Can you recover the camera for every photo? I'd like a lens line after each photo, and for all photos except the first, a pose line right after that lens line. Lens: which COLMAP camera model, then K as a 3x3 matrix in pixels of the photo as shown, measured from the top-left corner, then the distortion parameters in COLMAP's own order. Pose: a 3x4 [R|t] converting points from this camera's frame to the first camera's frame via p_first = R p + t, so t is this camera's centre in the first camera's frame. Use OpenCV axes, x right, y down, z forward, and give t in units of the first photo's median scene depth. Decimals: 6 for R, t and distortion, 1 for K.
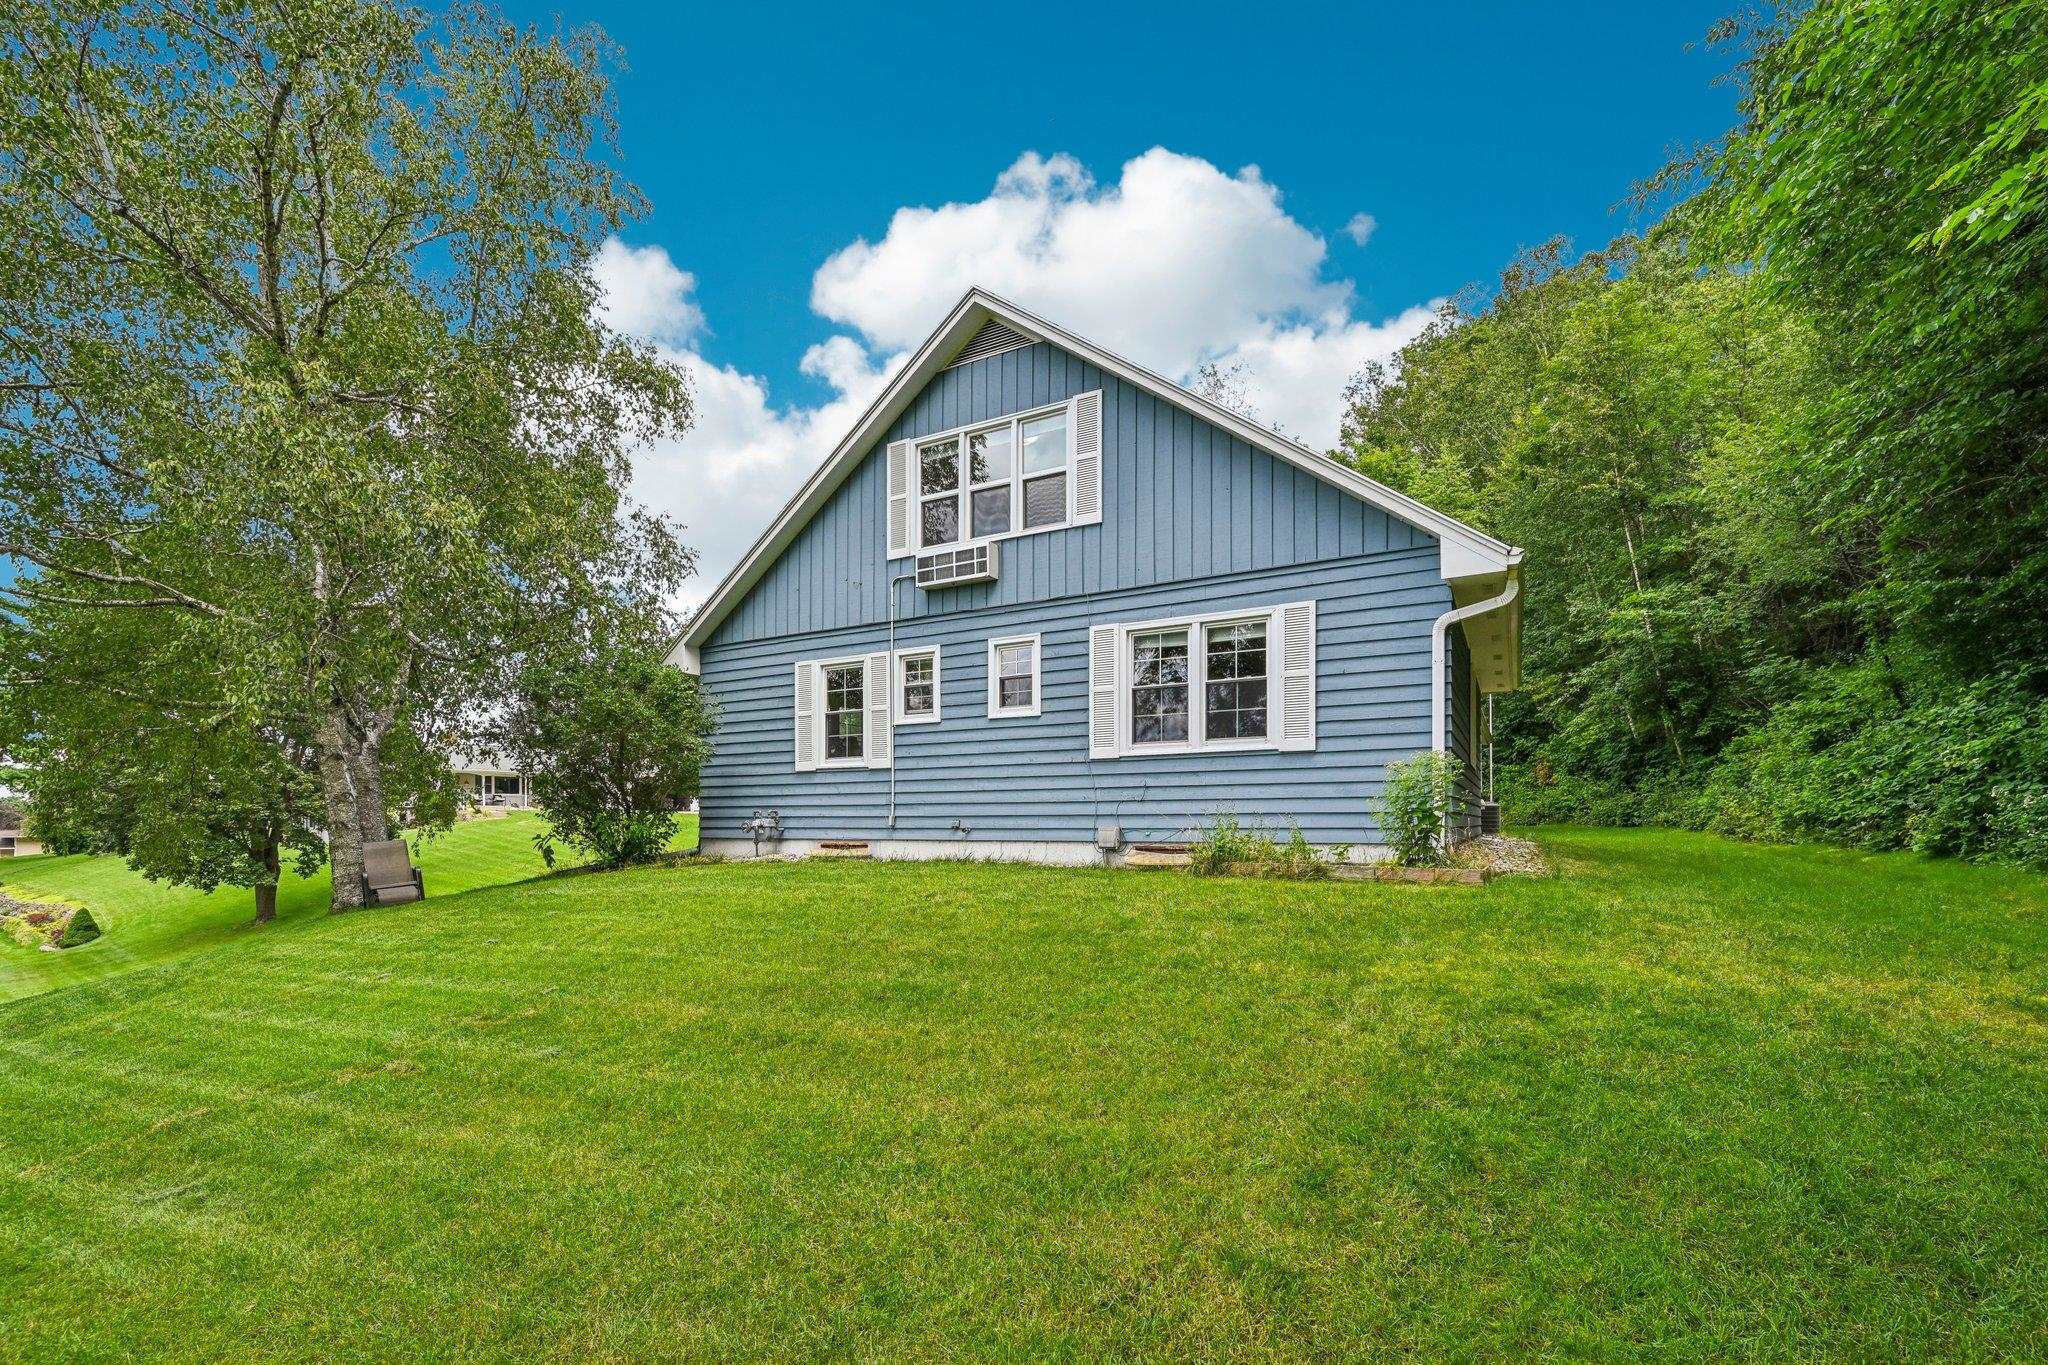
lens RADIAL K [[878.9, 0, 1024.8], [0, 878.9, 781.8], [0, 0, 1]] dist [0.000559, -0.000008]
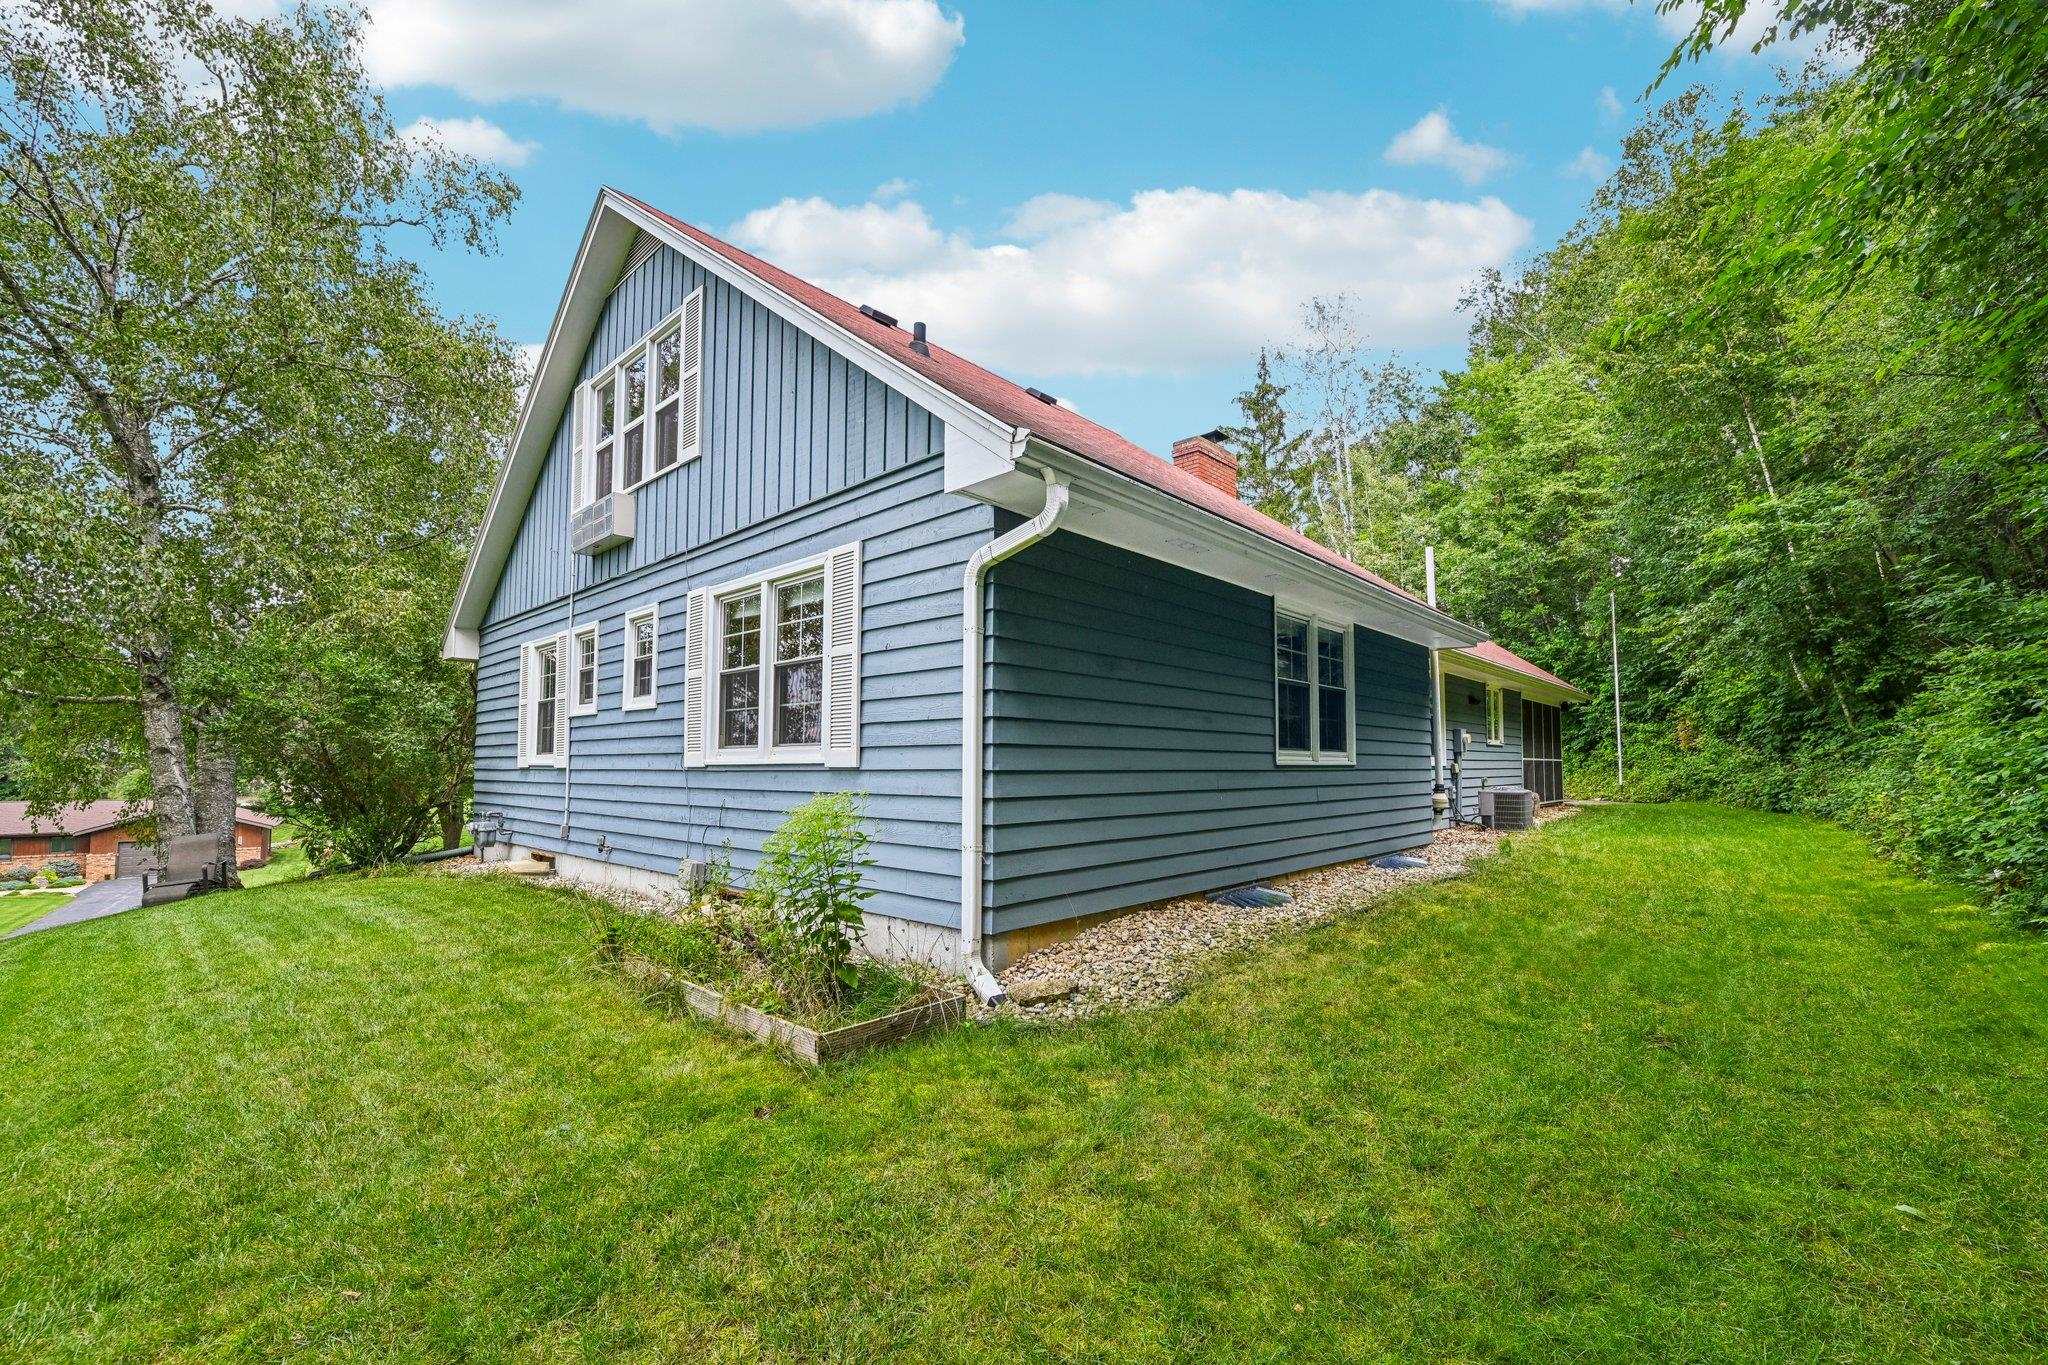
lens RADIAL K [[830.9, 0, 1029.2], [0, 830.9, 694.5], [0, 0, 1]] dist [0.001670, 0.000301]
pose [[0.973768, -0.018391, -0.226797, 0.457817], [0.008947, 0.999052, -0.042597, -0.048060], [0.227365, 0.039451, 0.973010, 0.325895]]
